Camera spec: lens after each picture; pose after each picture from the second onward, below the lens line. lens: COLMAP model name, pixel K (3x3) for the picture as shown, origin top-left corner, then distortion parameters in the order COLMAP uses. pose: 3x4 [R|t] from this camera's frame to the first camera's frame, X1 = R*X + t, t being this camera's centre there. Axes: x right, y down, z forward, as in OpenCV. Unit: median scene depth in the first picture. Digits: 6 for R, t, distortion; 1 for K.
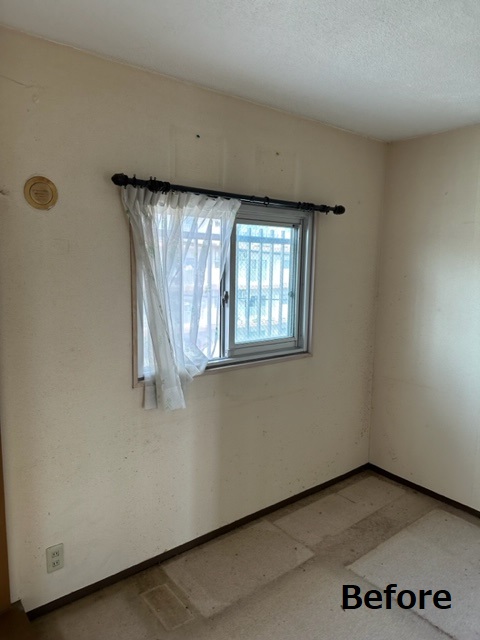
lens RADIAL K [[444.9, 0, 236.9], [0, 444.9, 322.4], [0, 0, 1]] dist [0.065691, -0.101772]
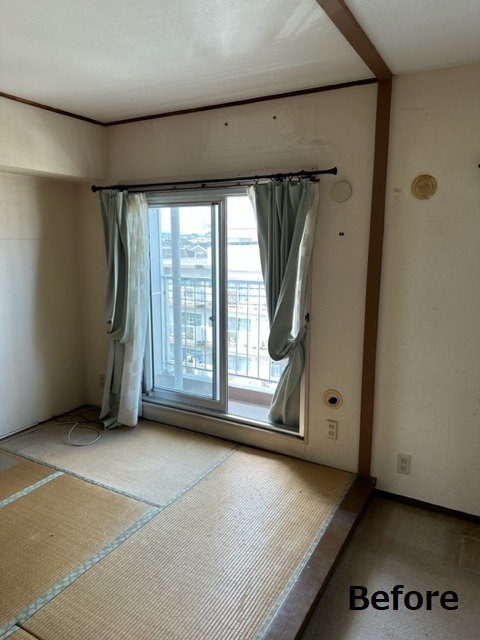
lens RADIAL K [[444.9, 0, 236.9], [0, 444.9, 322.4], [0, 0, 1]] dist [0.065691, -0.101772]
pose [[0.378486, 0.159243, -0.911806, 0.571950], [-0.128283, 0.984607, 0.118708, 0.019117], [0.916674, 0.072040, 0.393088, -0.004785]]
